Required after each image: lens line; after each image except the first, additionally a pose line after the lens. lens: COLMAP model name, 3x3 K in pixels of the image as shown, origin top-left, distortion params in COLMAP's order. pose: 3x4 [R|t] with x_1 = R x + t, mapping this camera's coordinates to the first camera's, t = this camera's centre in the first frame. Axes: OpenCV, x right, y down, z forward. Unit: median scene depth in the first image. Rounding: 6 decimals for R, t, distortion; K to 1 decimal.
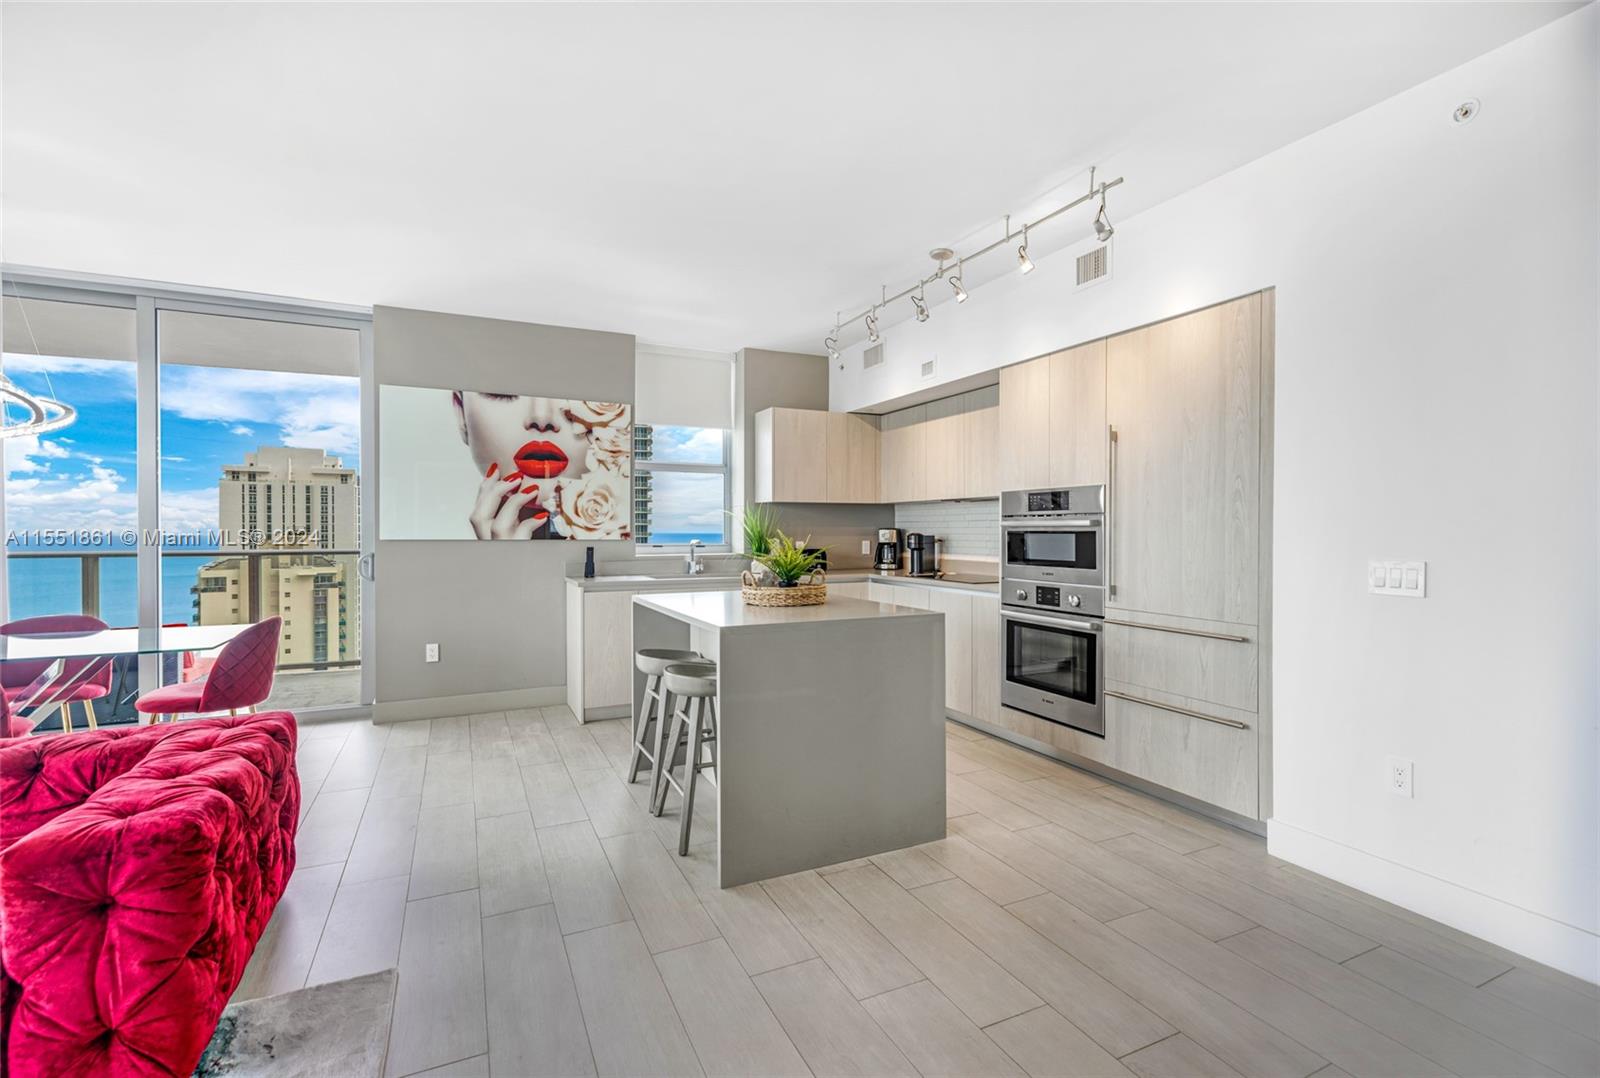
lens RADIAL K [[715.4, 0, 800.0], [0, 715.4, 539.0], [0, 0, 1]] dist [0.003334, 0.000781]
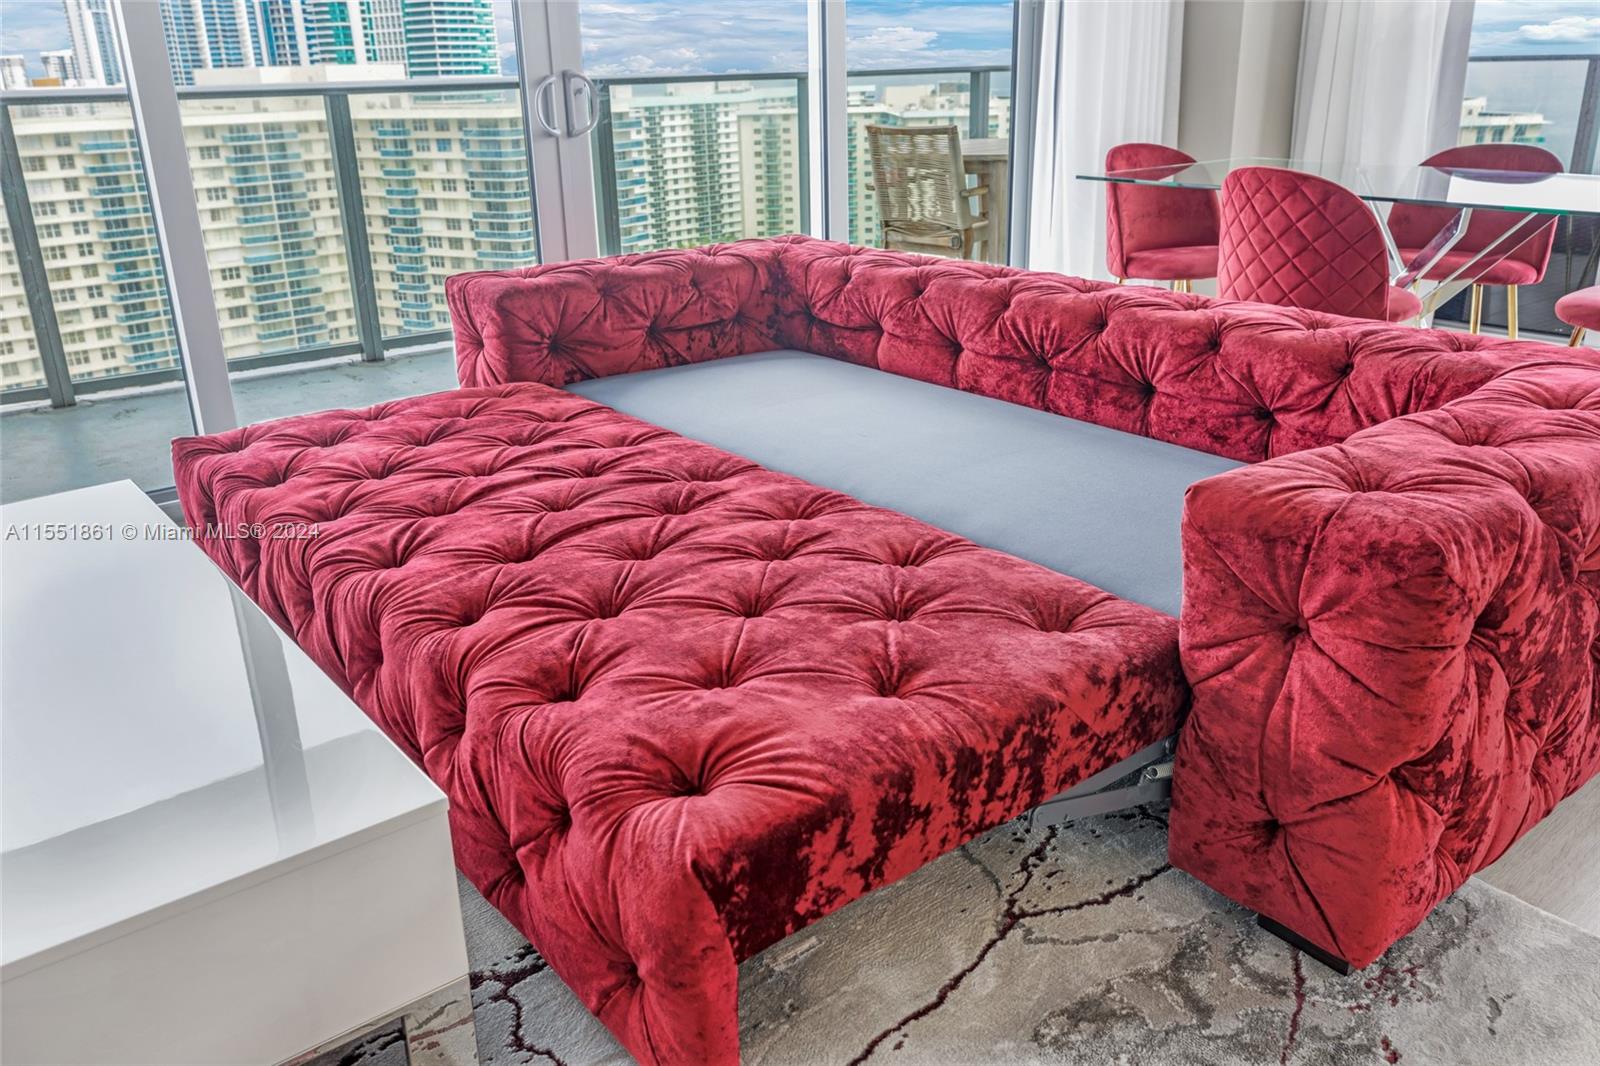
lens RADIAL K [[1278.8, 0, 800.0], [0, 1278.8, 533.0], [0, 0, 1]] dist [-0.001409, 0.005013]
pose [[0.240166, 0.336262, -0.910631, -0.145690], [0.014681, 0.936721, 0.349768, 0.070186], [0.970621, -0.097372, 0.220032, 0.351563]]
